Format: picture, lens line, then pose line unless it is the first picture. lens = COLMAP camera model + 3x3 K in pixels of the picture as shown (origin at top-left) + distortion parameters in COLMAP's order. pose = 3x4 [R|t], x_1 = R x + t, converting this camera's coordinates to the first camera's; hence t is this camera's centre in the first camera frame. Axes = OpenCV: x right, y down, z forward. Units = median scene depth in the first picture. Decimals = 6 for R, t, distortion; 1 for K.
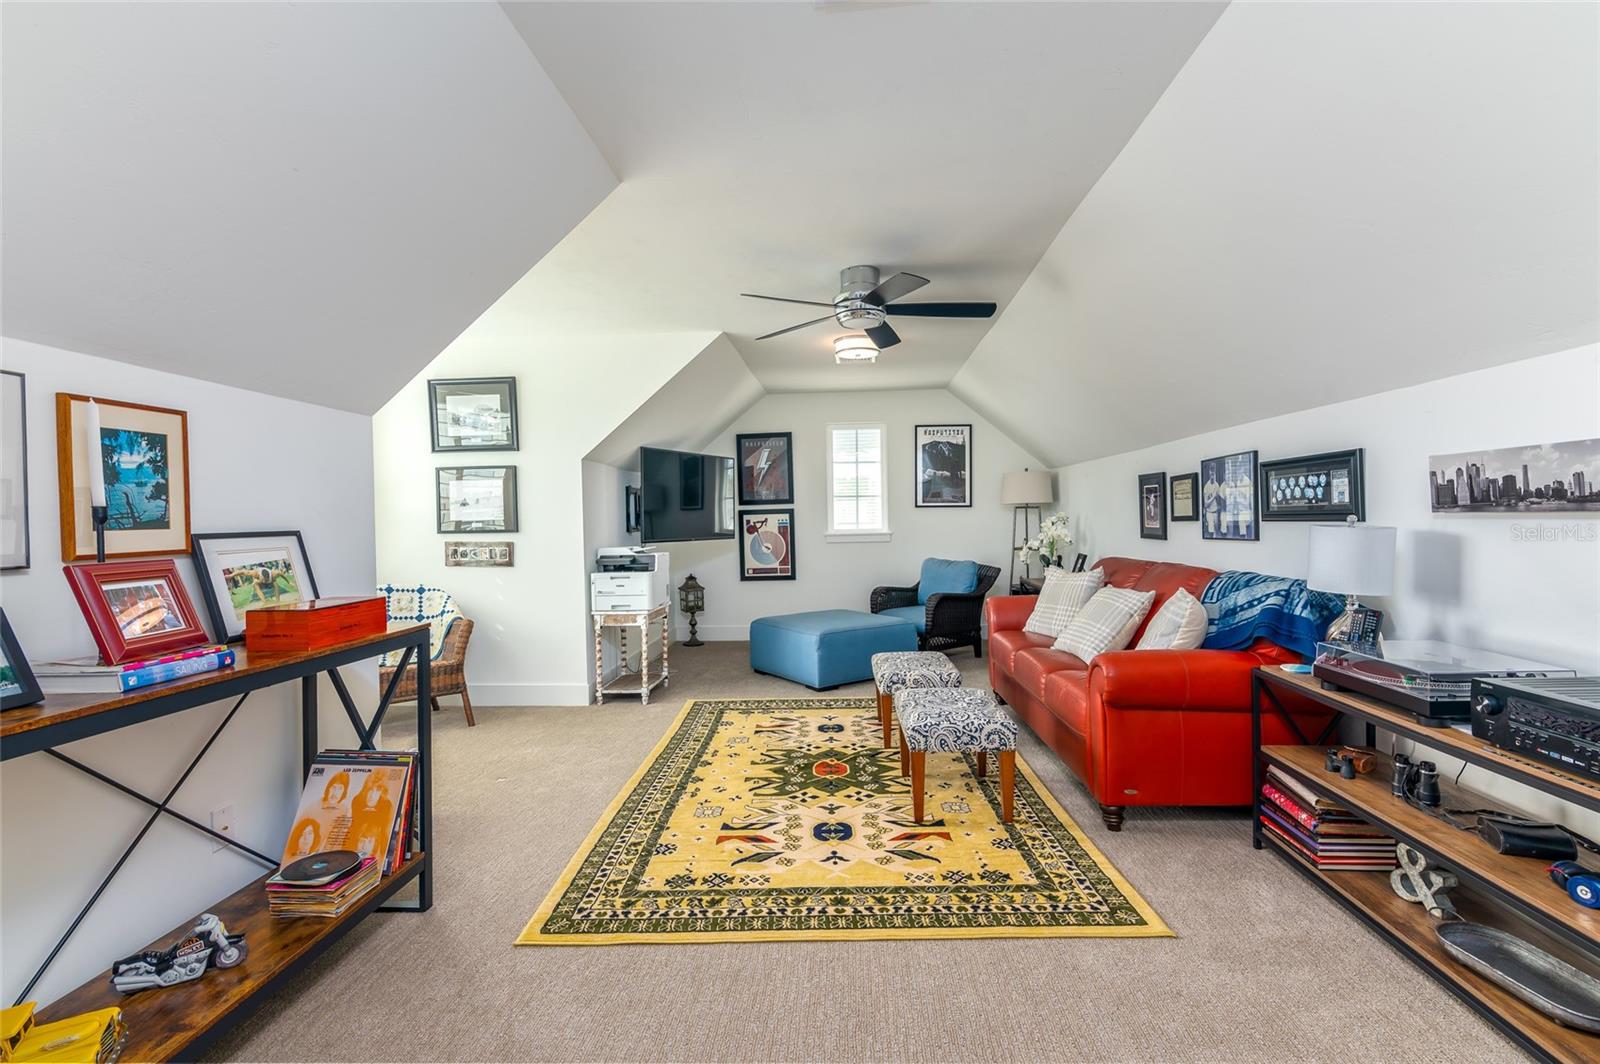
lens RADIAL K [[718.5, 0, 805.2], [0, 718.5, 541.4], [0, 0, 1]] dist [0.017817, -0.003715]
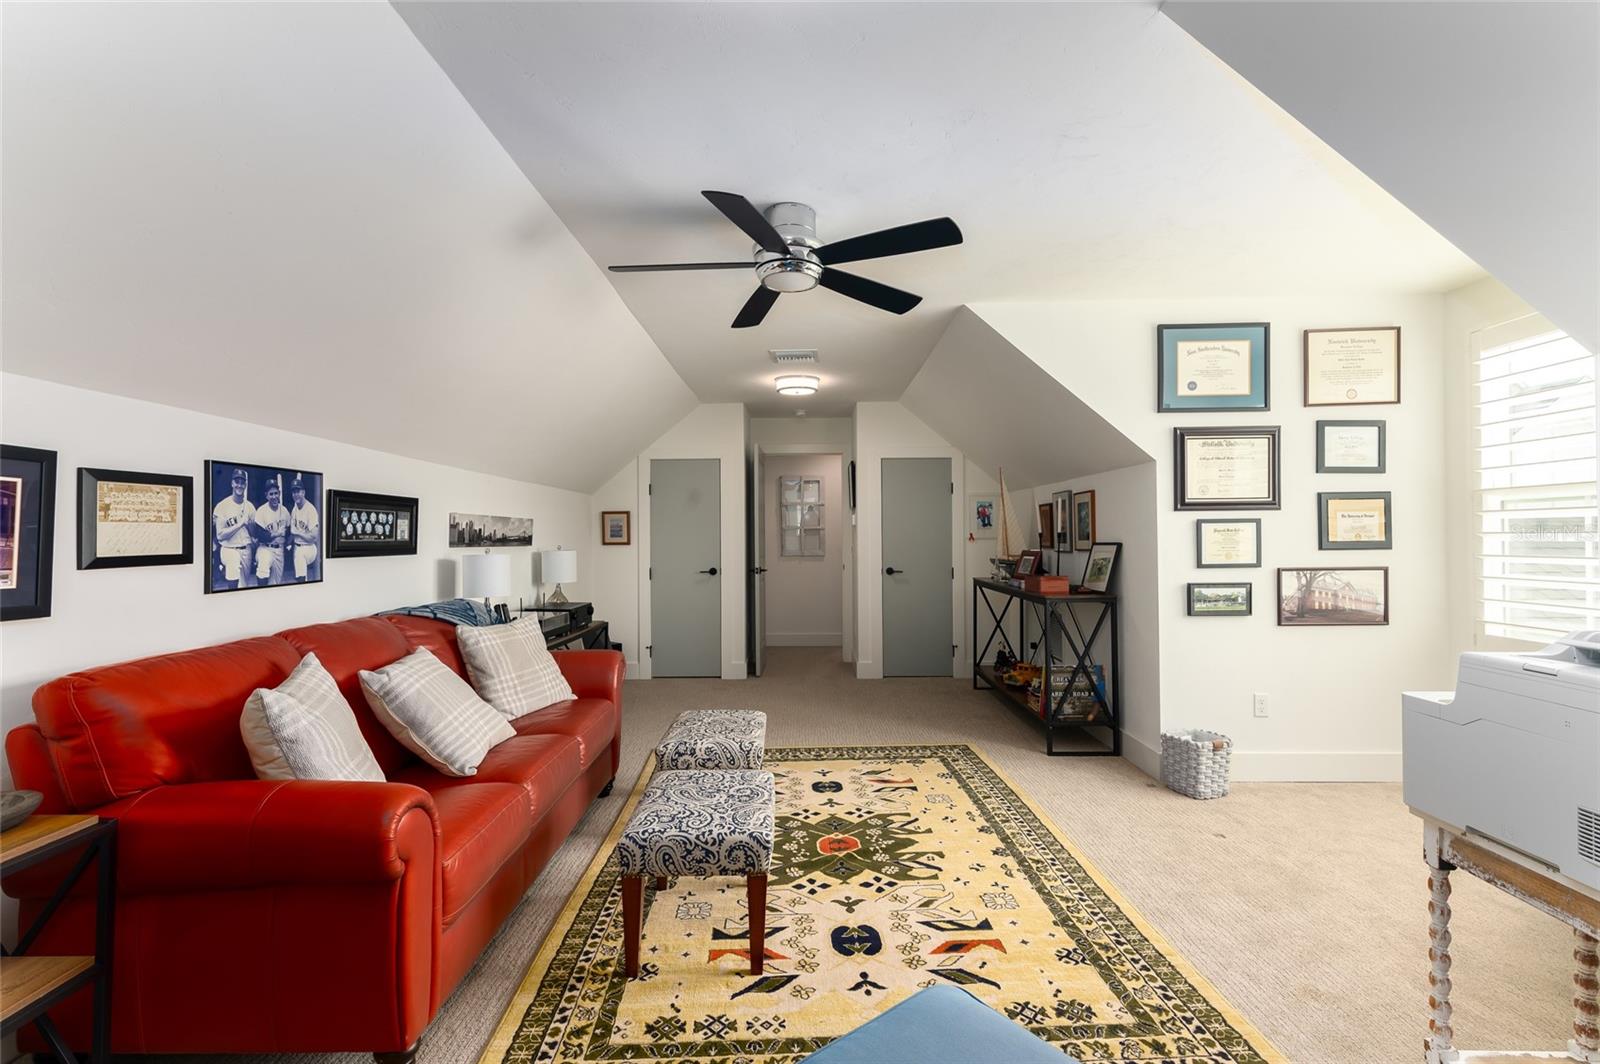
lens RADIAL K [[718.5, 0, 805.2], [0, 718.5, 541.4], [0, 0, 1]] dist [0.017817, -0.003715]
pose [[-0.997668, 0.022342, -0.064497, 0.135616], [0.020177, 0.999217, 0.034035, -0.070382], [0.065206, 0.032654, -0.997337, 2.038064]]
